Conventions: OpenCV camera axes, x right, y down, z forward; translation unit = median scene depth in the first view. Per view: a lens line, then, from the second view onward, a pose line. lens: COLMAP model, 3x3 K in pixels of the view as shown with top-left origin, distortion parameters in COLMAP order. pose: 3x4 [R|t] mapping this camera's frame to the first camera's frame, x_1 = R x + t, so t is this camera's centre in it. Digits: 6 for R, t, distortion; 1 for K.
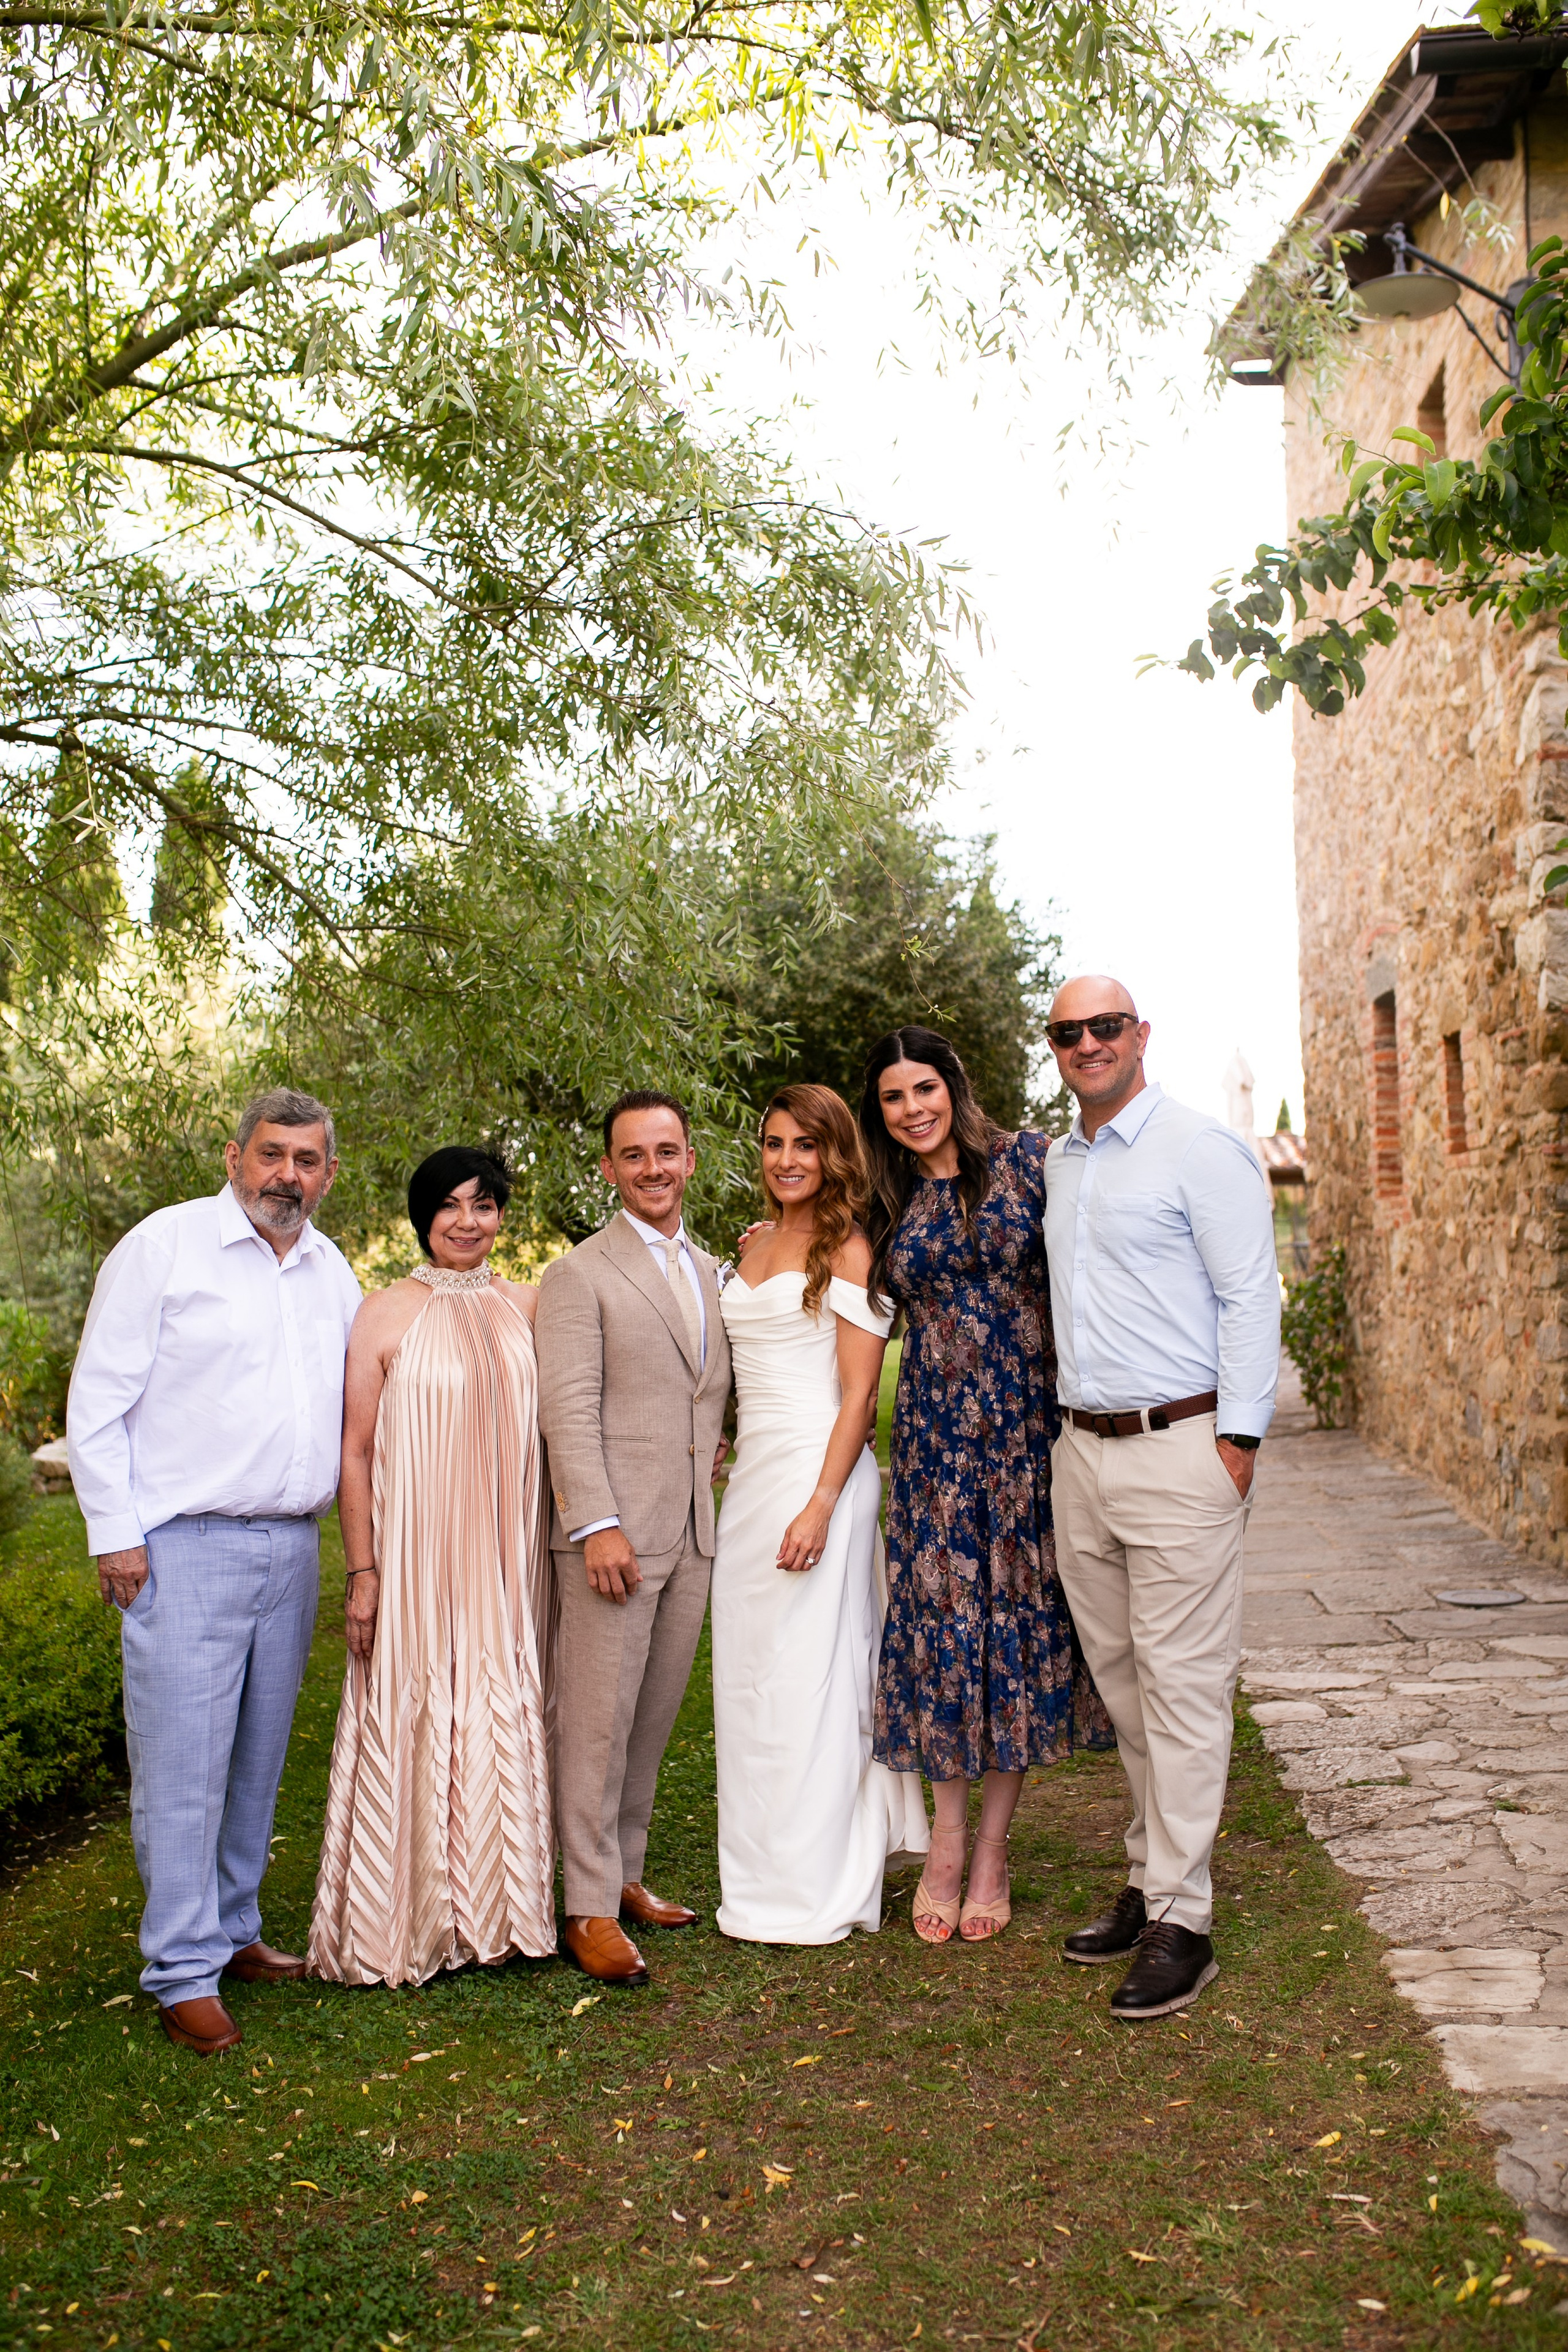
lens RADIAL K [[2149.4, 0, 775.8], [0, 2149.4, 1173.2], [0, 0, 1]] dist [-0.068976, 0.094055]
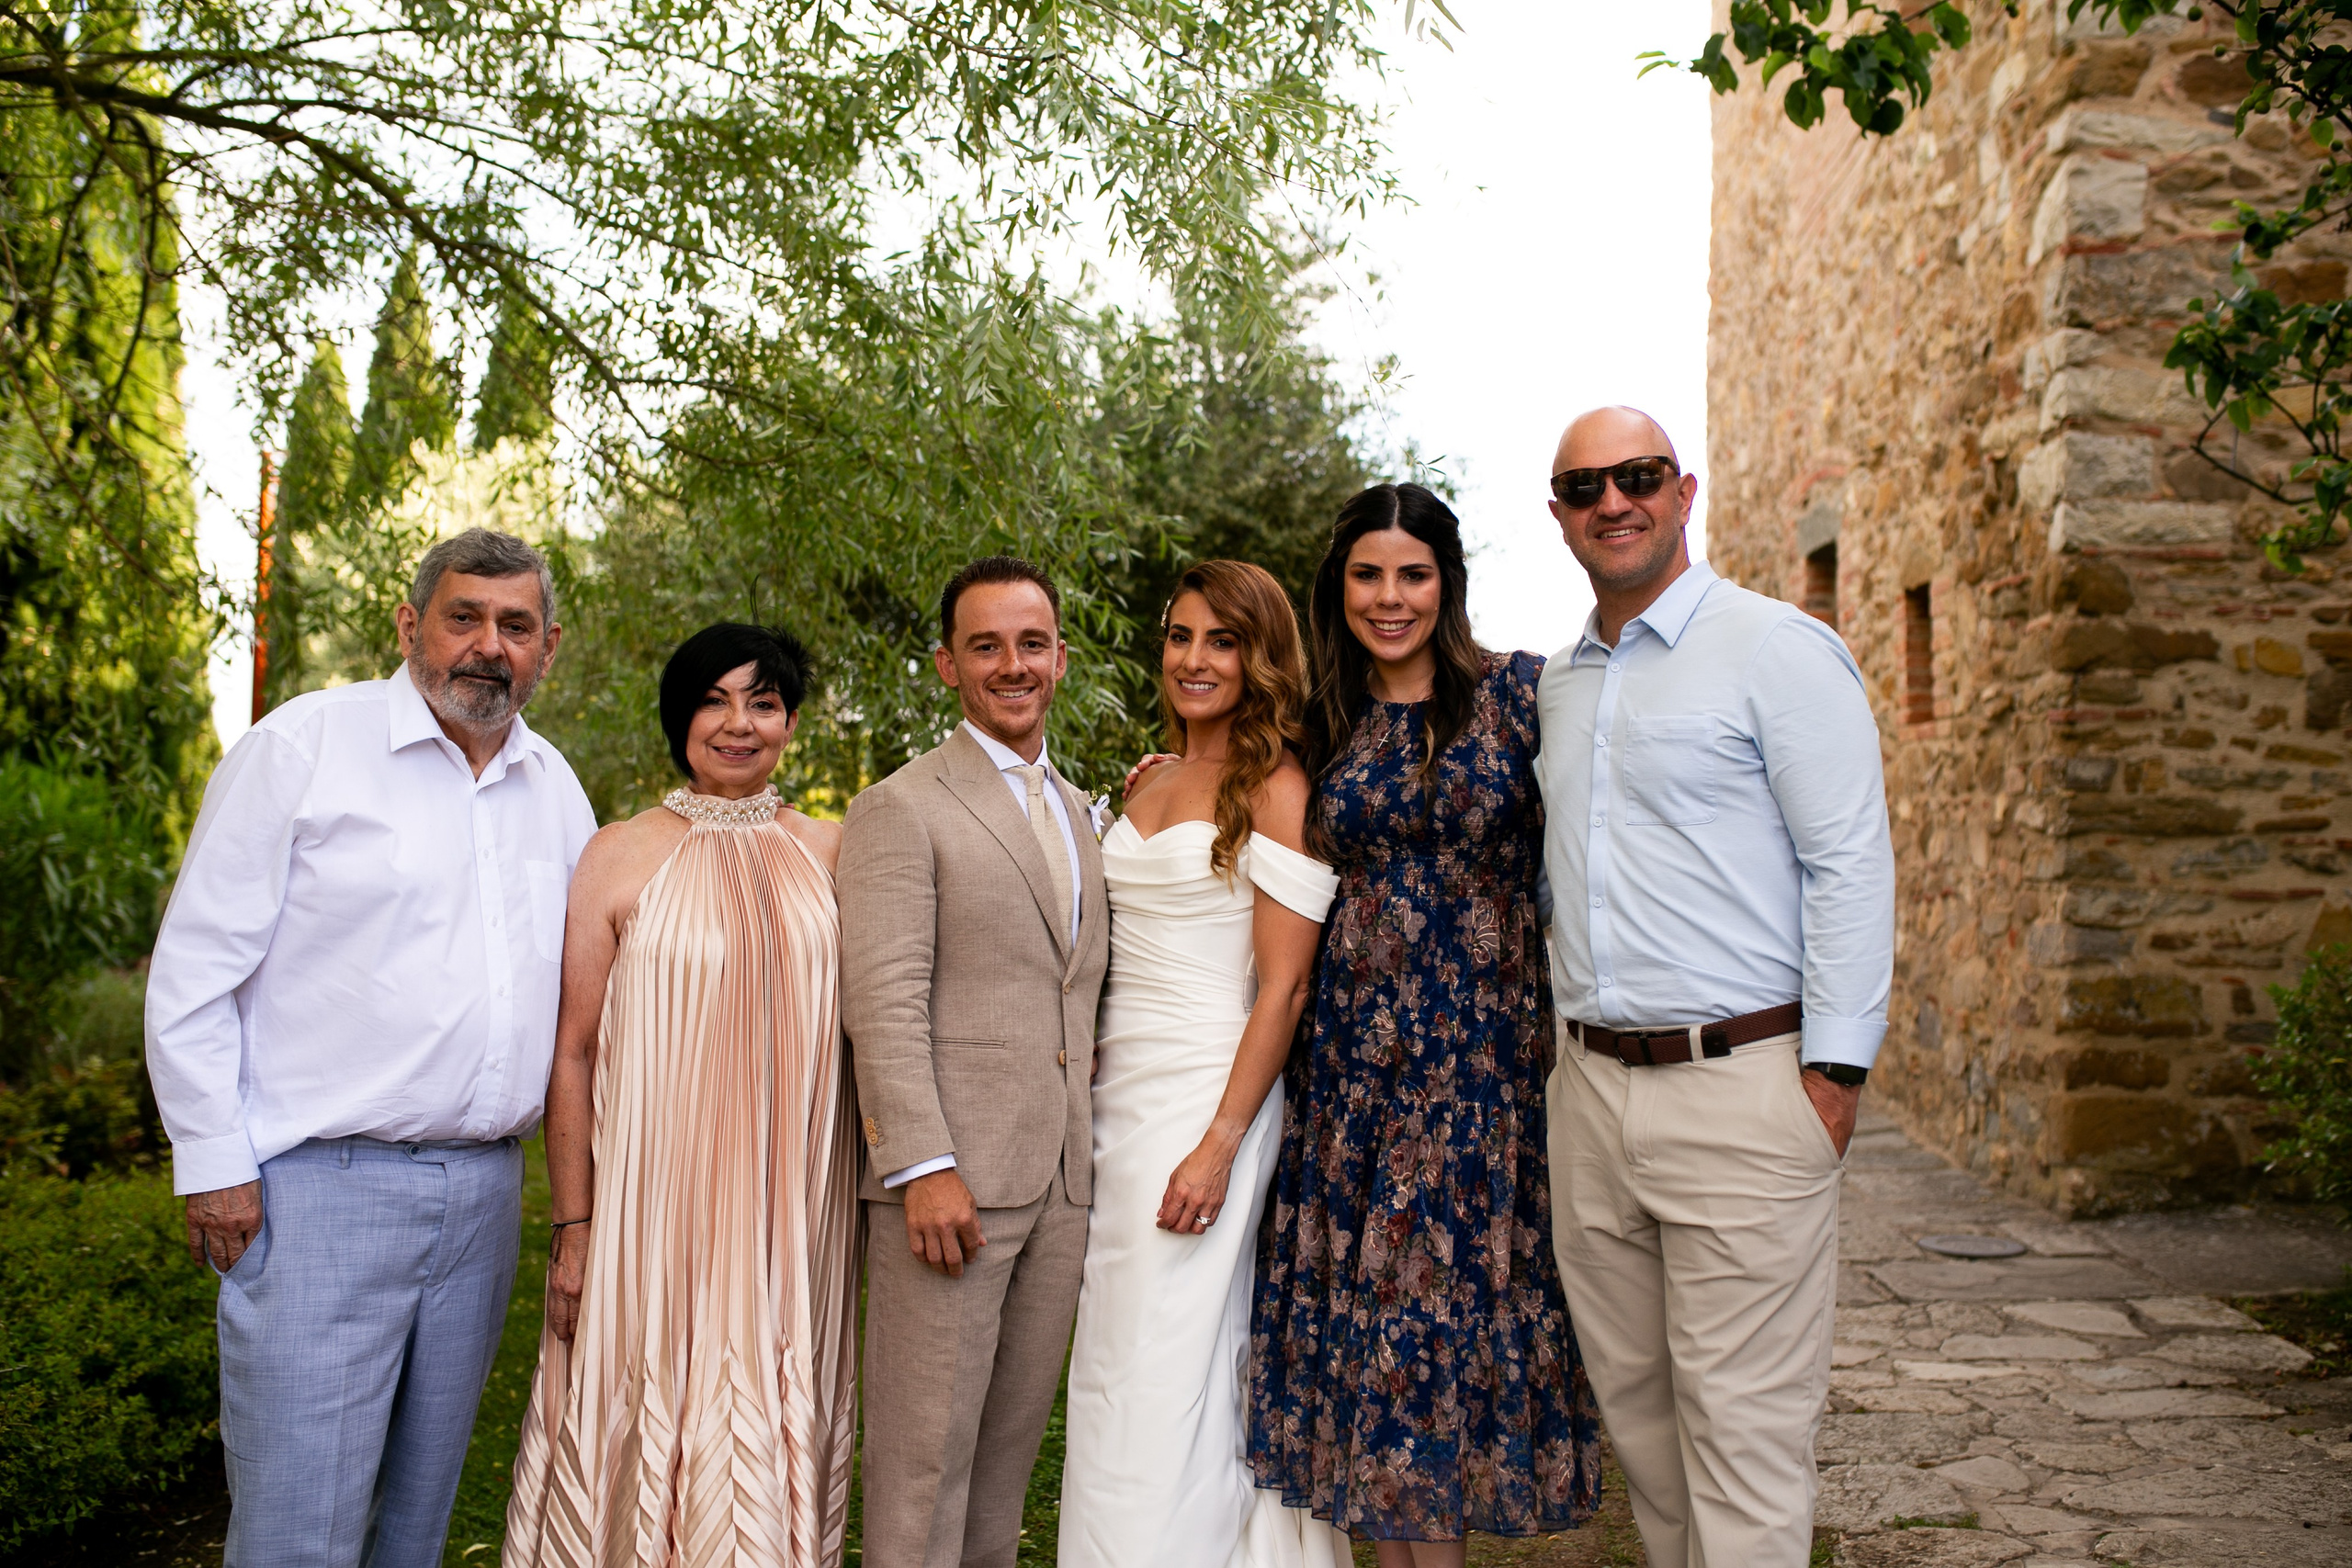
lens RADIAL K [[2328.7, 0, 1165.4], [0, 2328.7, 705.8], [0, 0, 1]] dist [-0.016562, 0.002624]
pose [[0.999332, 0.033234, 0.015168, -0.013455], [-0.033071, 0.999394, -0.010841, 0.013821], [-0.015519, 0.010332, 0.999826, 0.175335]]
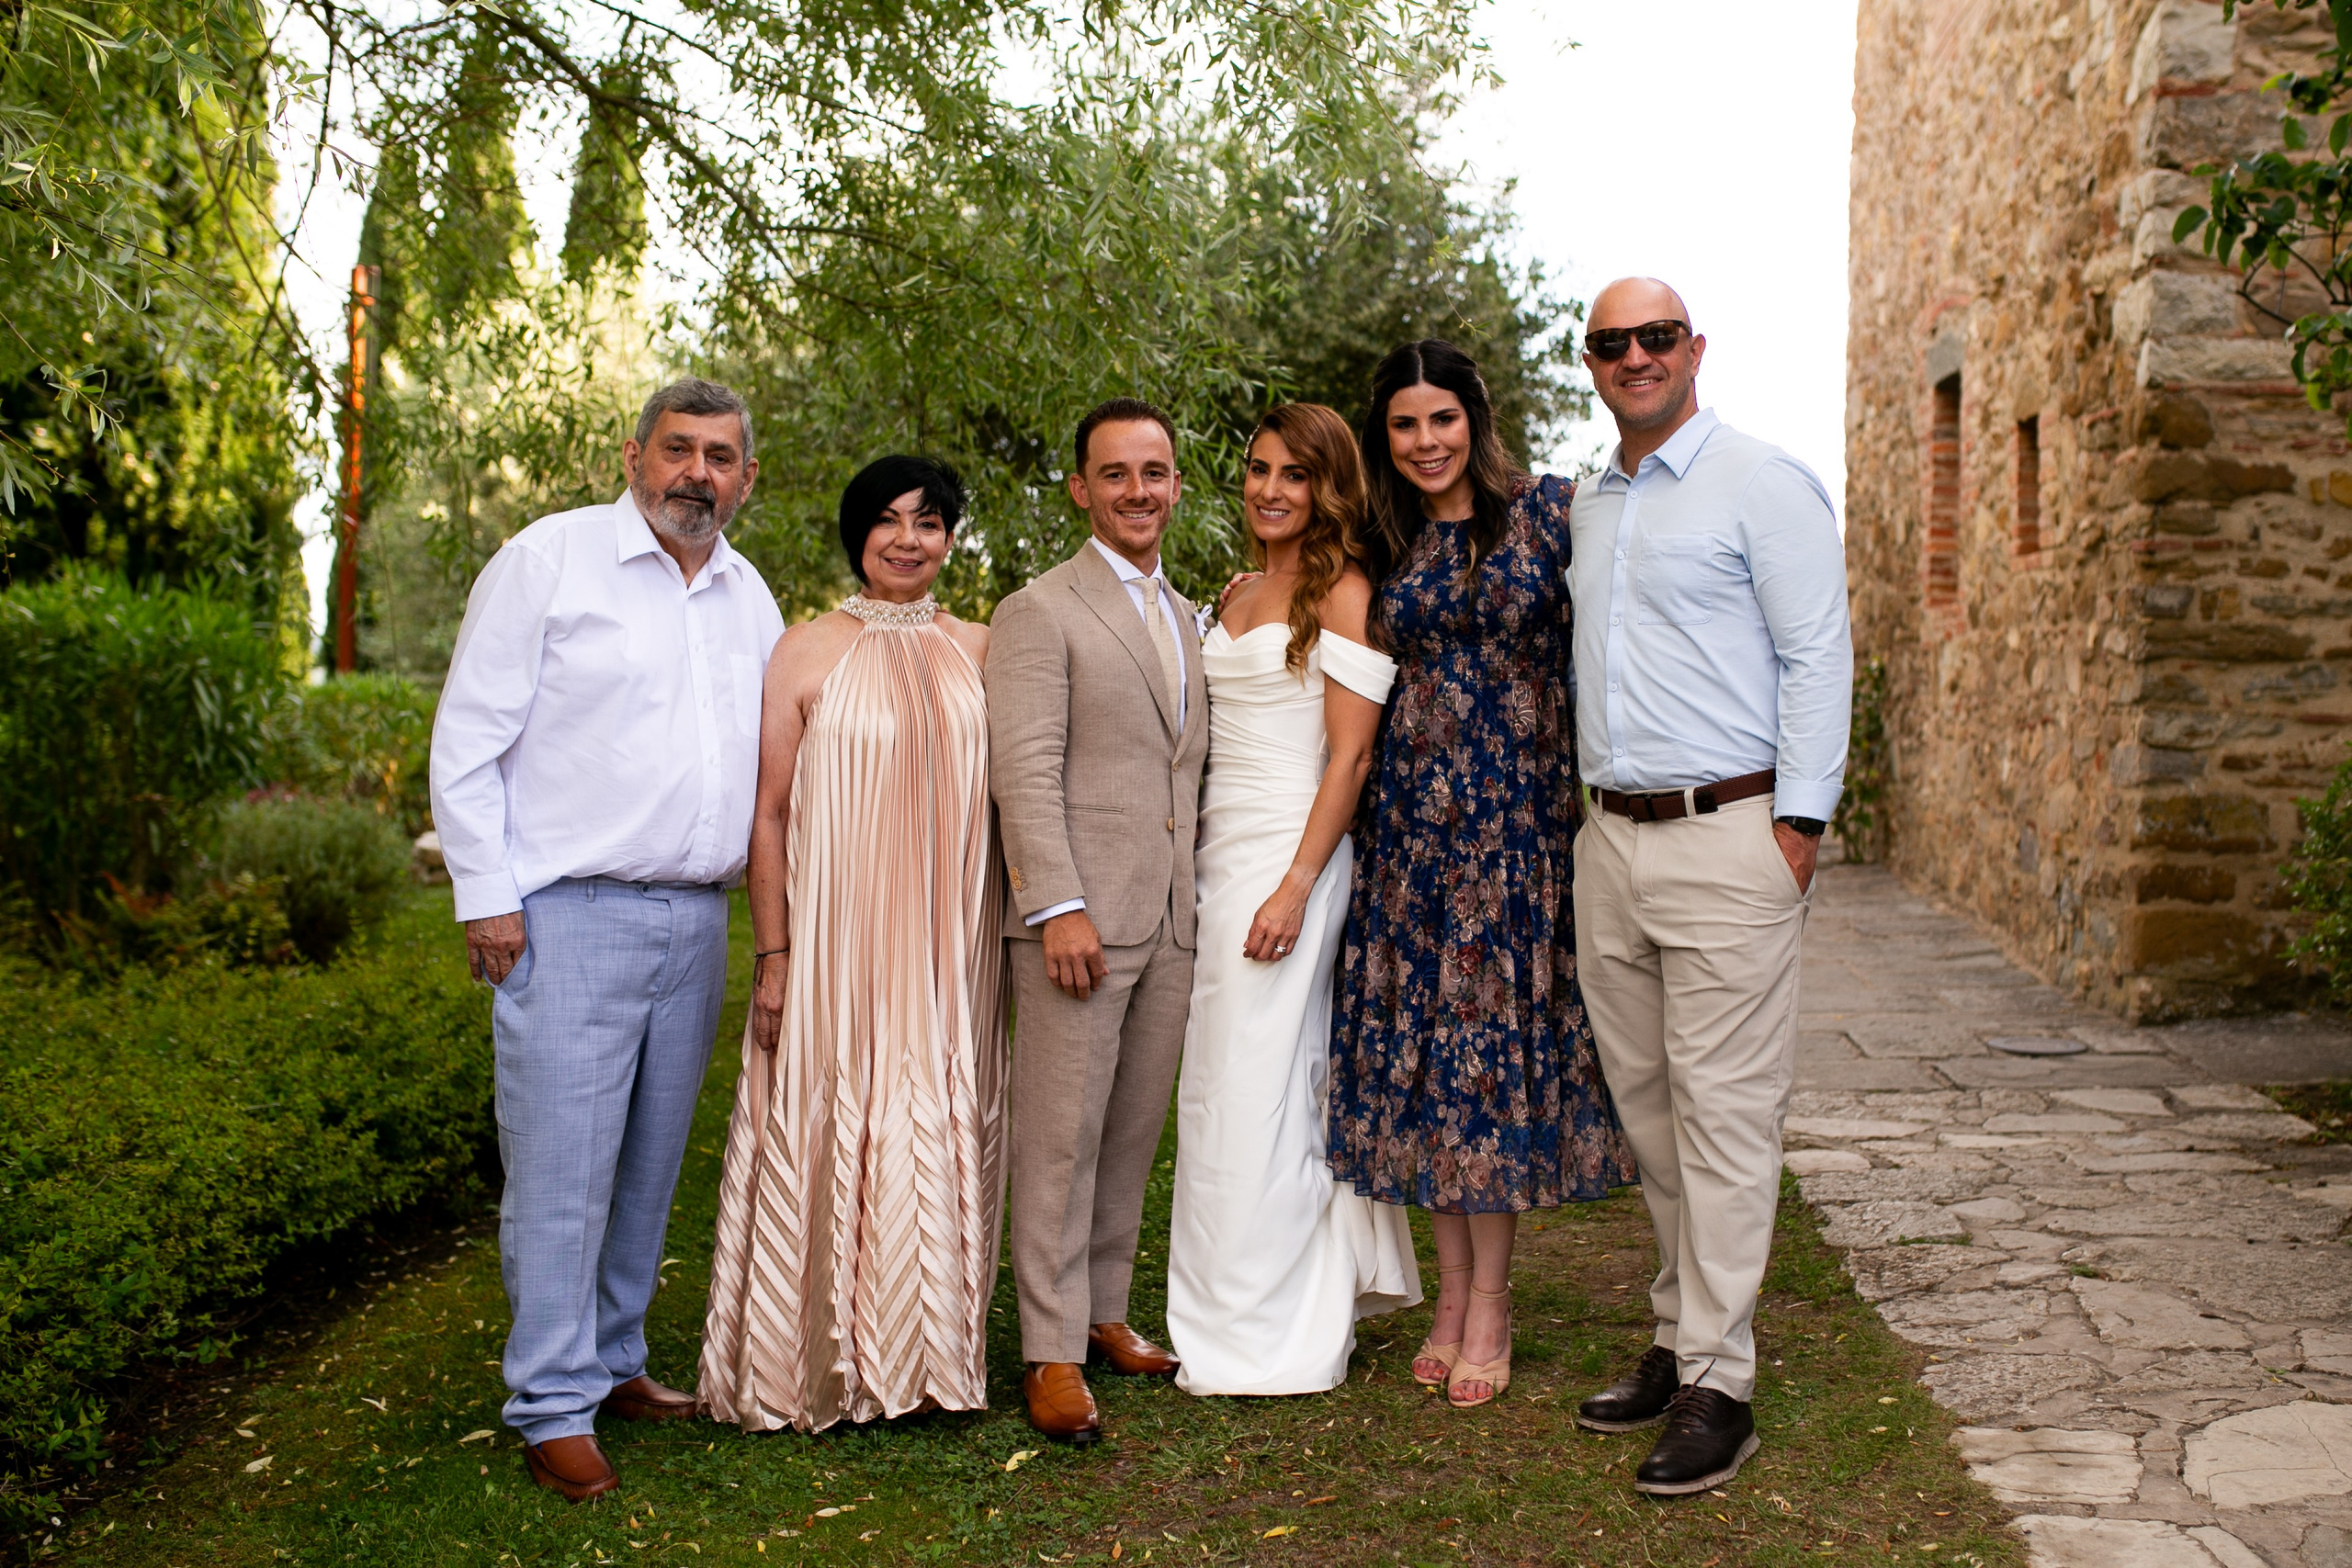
lens RADIAL K [[2389.4, 0, 1270.3], [0, 2389.4, 712.5], [0, 0, 1]] dist [-0.060184, 0.090256]
pose [[0.999323, 0.035539, 0.009513, -0.006728], [-0.036071, 0.997346, 0.063245, 0.017780], [-0.007240, -0.063545, 0.997953, 0.043116]]
